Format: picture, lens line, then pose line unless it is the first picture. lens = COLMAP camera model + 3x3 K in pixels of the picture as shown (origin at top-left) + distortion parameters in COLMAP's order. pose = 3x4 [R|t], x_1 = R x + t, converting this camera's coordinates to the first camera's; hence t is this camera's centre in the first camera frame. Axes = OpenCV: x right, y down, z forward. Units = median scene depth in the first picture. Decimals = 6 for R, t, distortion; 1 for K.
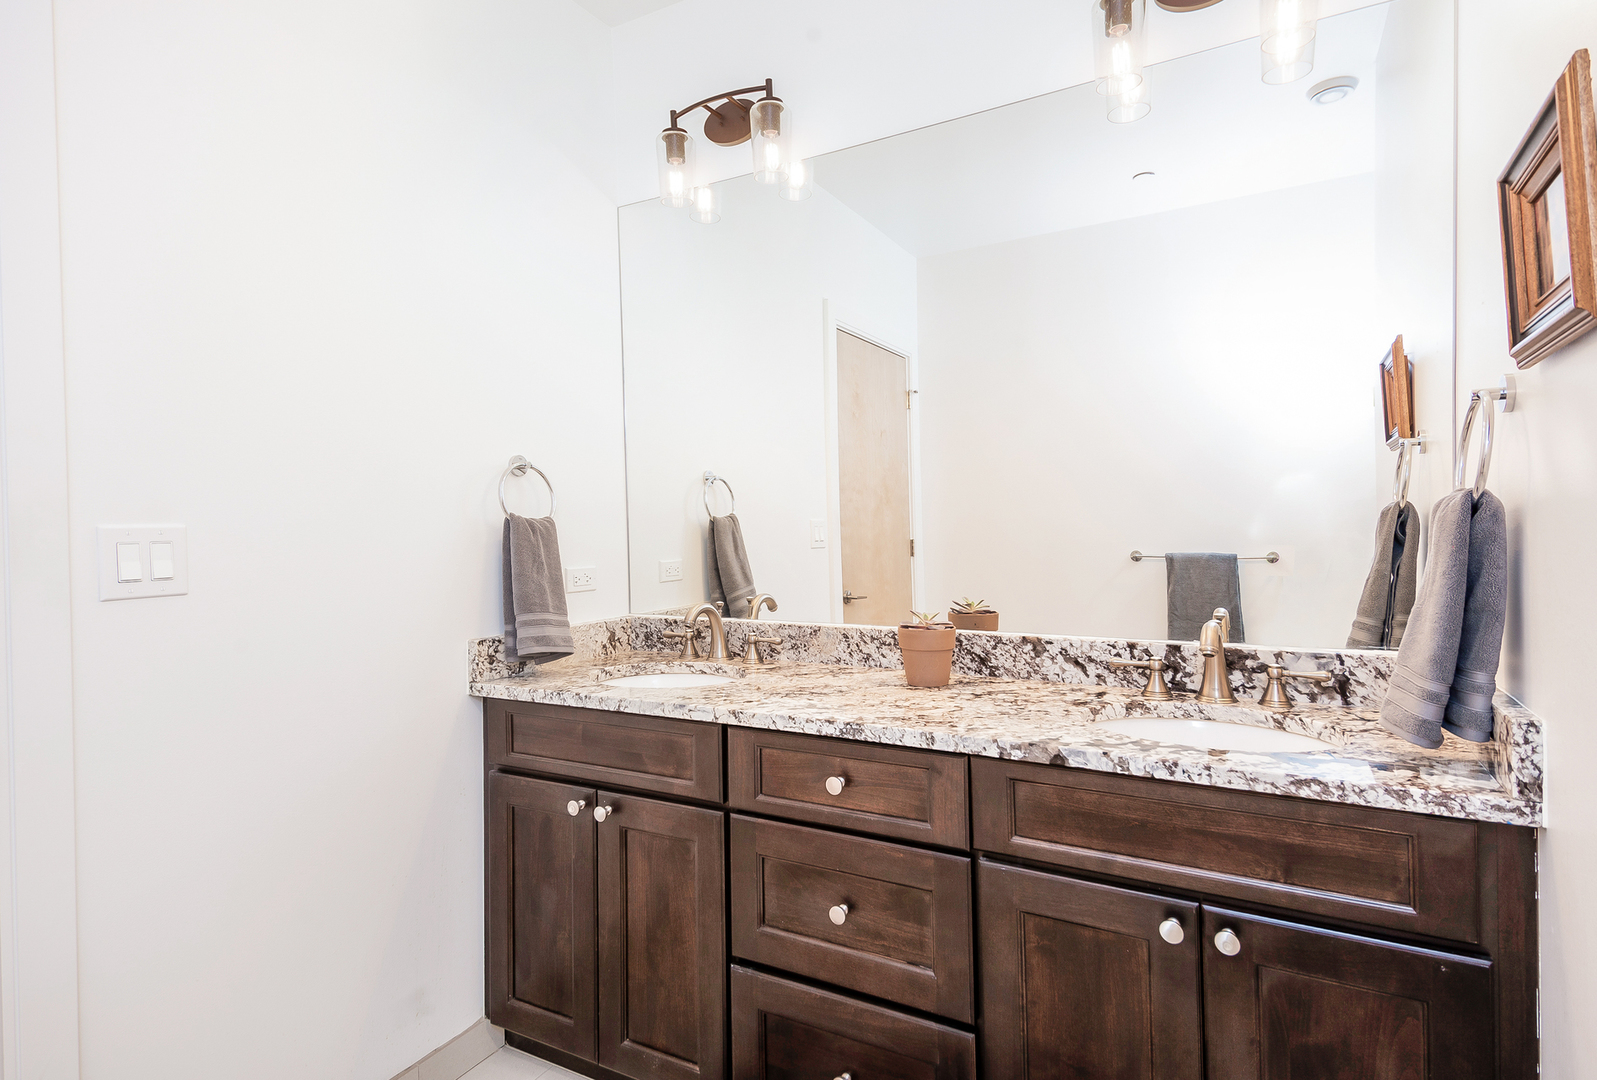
lens RADIAL K [[853.3, 0, 804.8], [0, 853.3, 534.0], [0, 0, 1]] dist [0.047326, -0.008416]
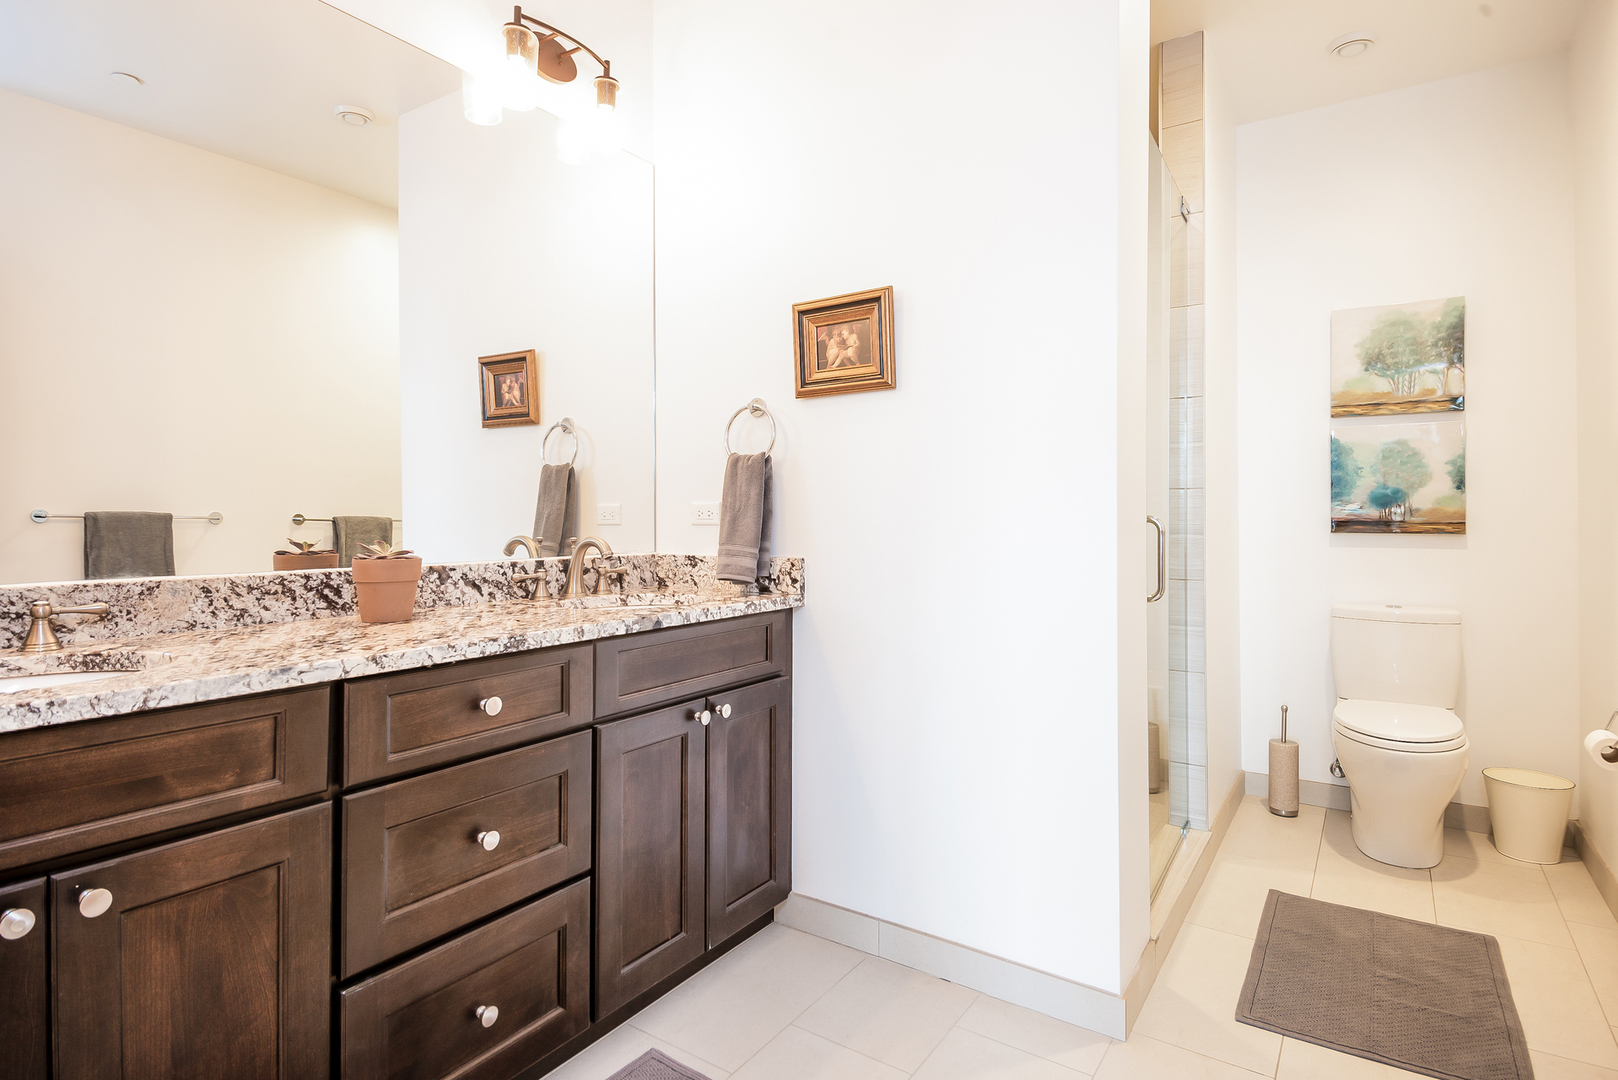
lens RADIAL K [[864.6, 0, 814.9], [0, 864.6, 532.6], [0, 0, 1]] dist [0.047326, -0.008416]
pose [[0.068947, -0.002071, 0.997618, -0.796427], [0.013574, 0.999907, 0.001137, 0.089135], [-0.997528, 0.013463, 0.068969, 0.493350]]
